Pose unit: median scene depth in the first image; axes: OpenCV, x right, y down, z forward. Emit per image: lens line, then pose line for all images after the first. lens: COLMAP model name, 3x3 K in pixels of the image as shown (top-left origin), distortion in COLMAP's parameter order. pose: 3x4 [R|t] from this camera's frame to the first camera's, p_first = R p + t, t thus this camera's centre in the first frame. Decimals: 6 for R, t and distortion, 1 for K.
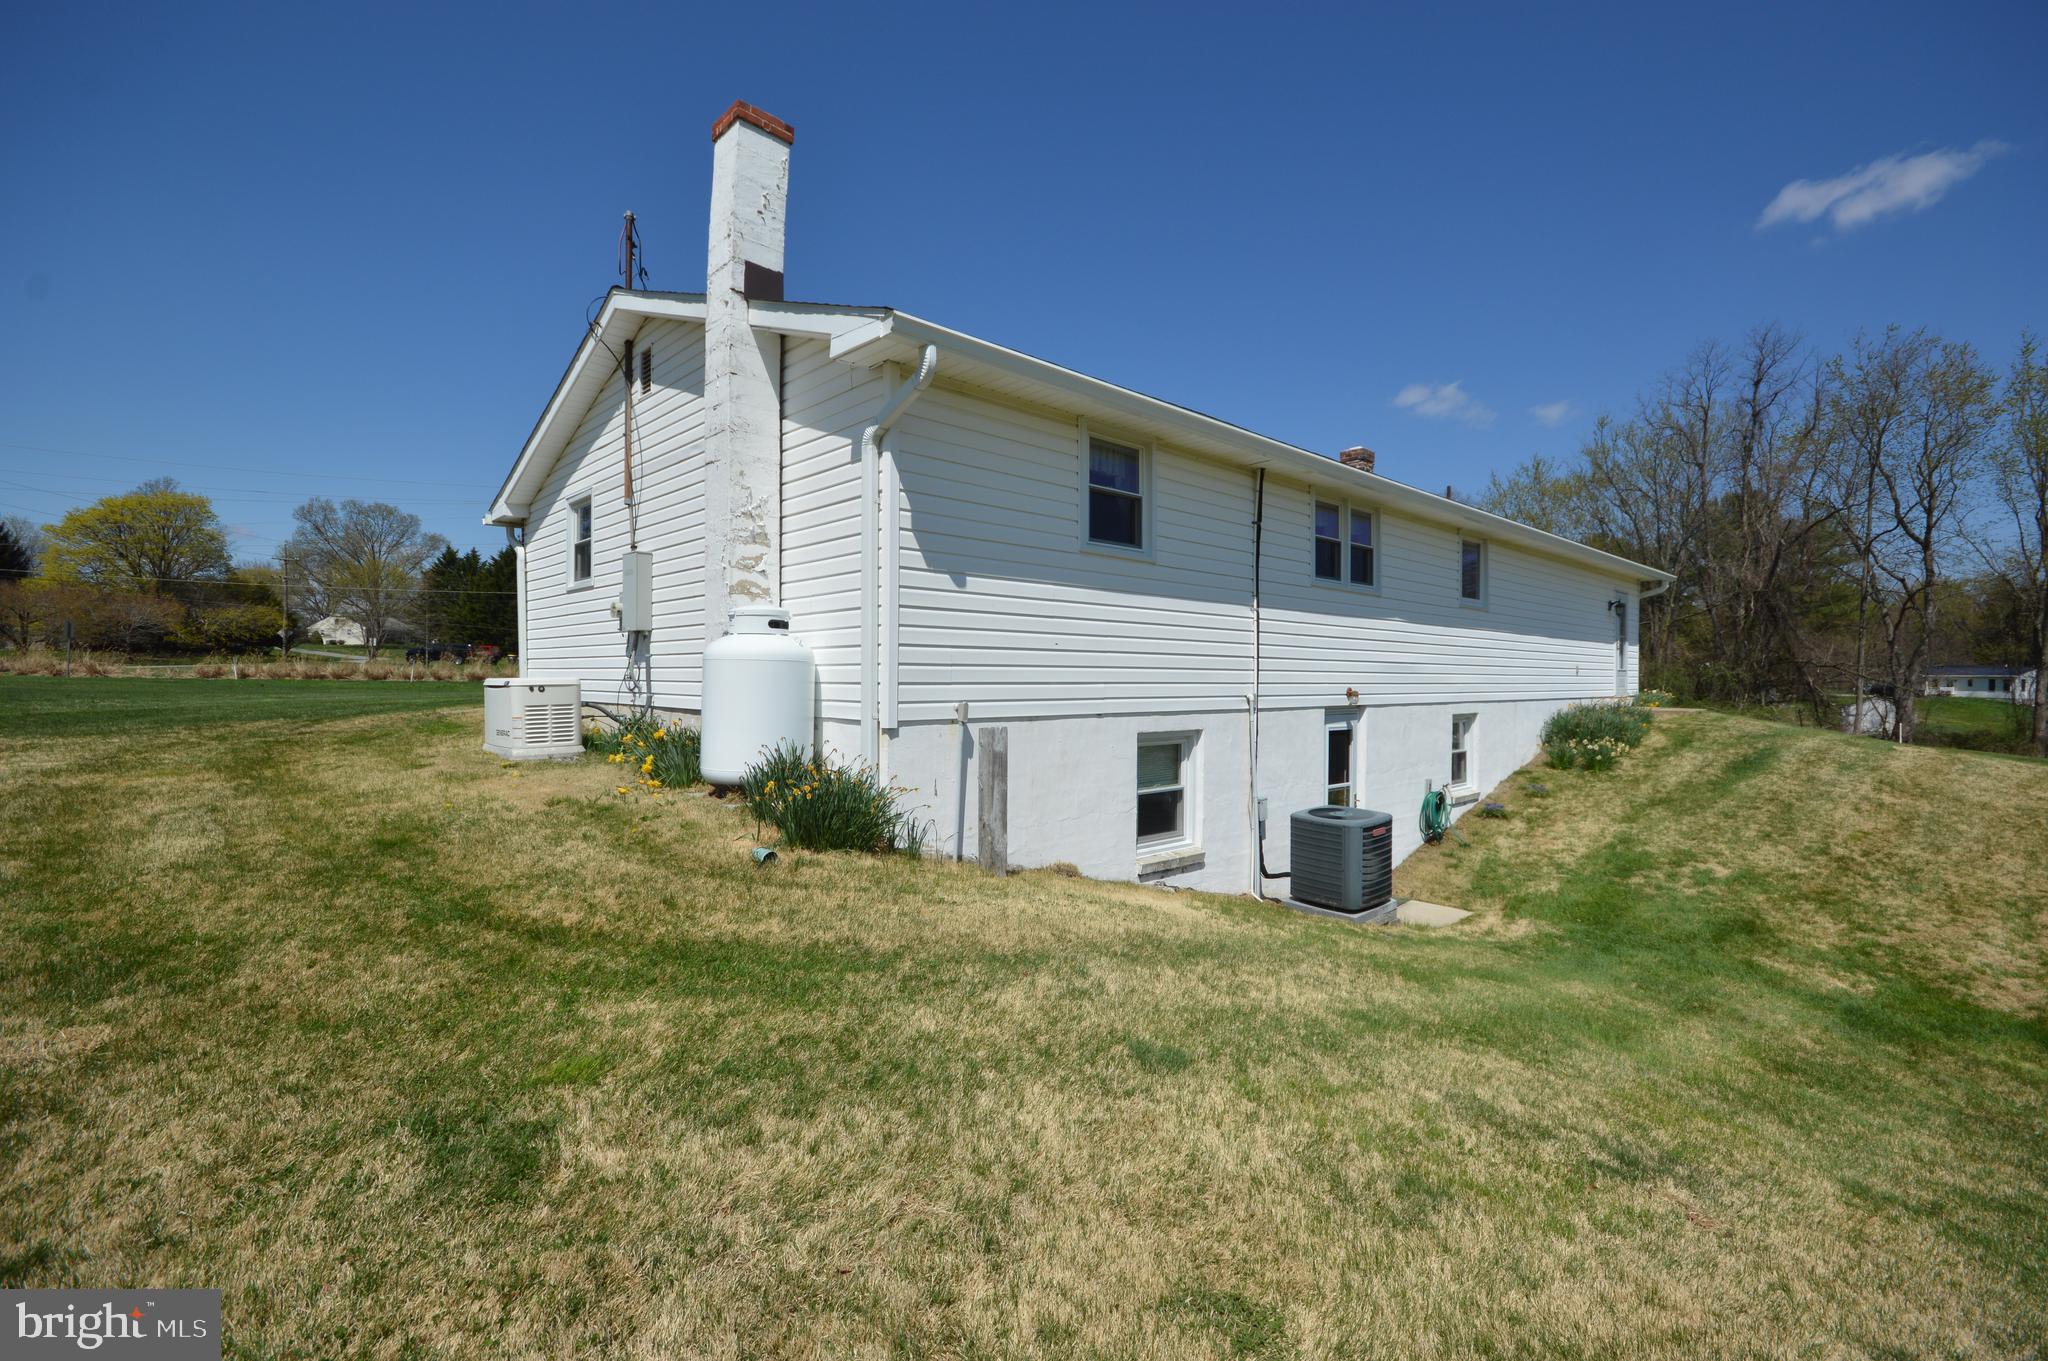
lens RADIAL K [[919.9, 0, 1041.1], [0, 919.9, 682.8], [0, 0, 1]] dist [0.015696, -0.014736]
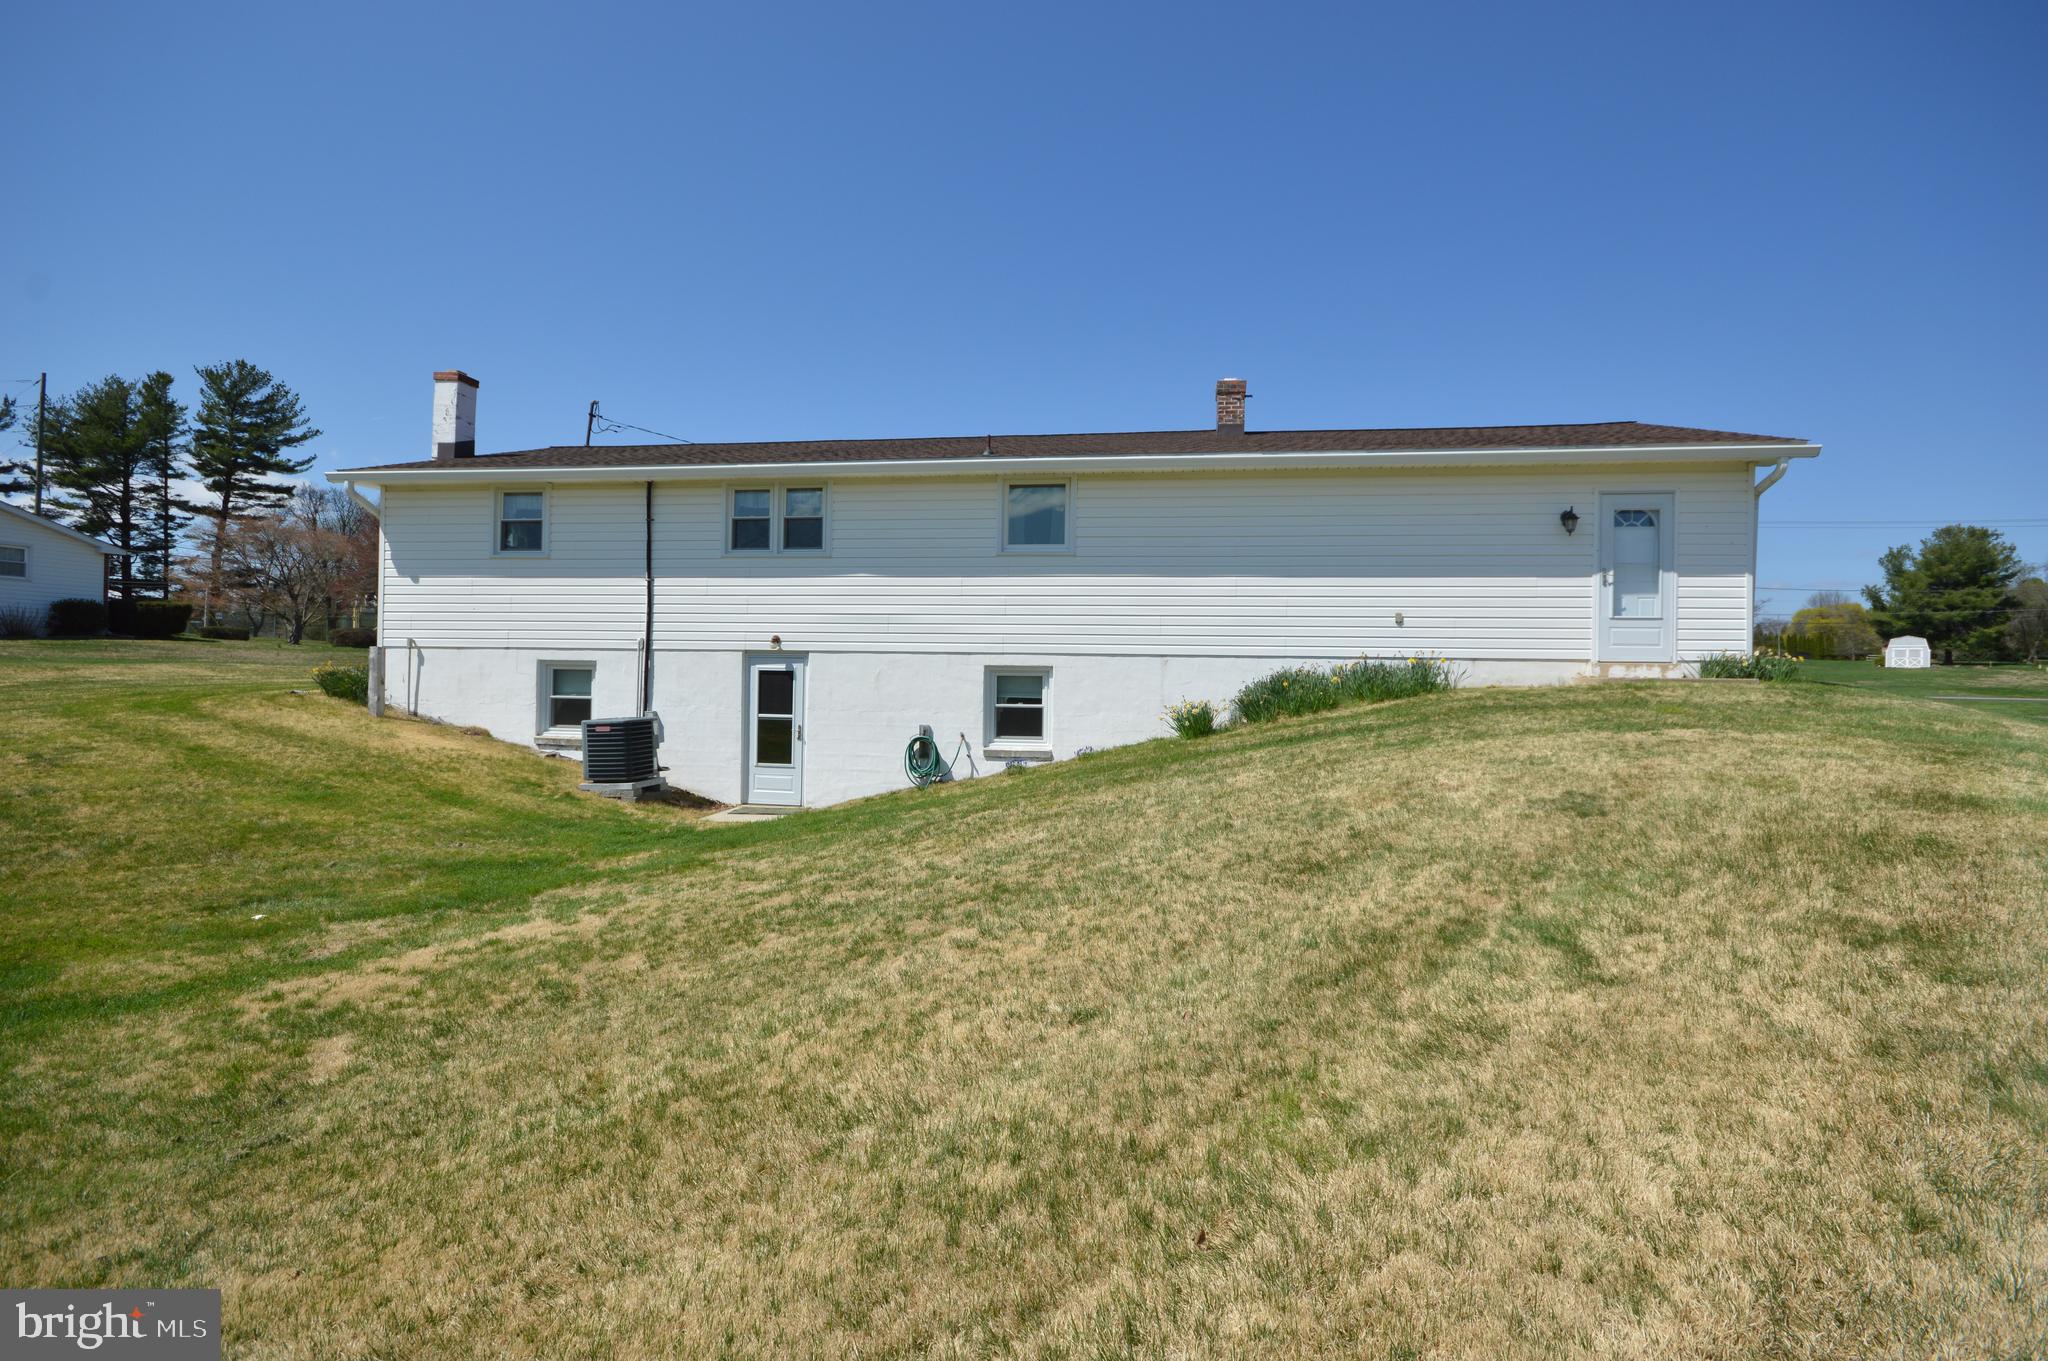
lens RADIAL K [[919.9, 0, 1041.1], [0, 919.9, 682.8], [0, 0, 1]] dist [0.015696, -0.014736]
pose [[0.612270, -0.002412, -0.790645, 1.745378], [-0.016784, 0.999730, -0.016047, 0.093816], [0.790470, 0.023095, 0.612065, 0.610391]]
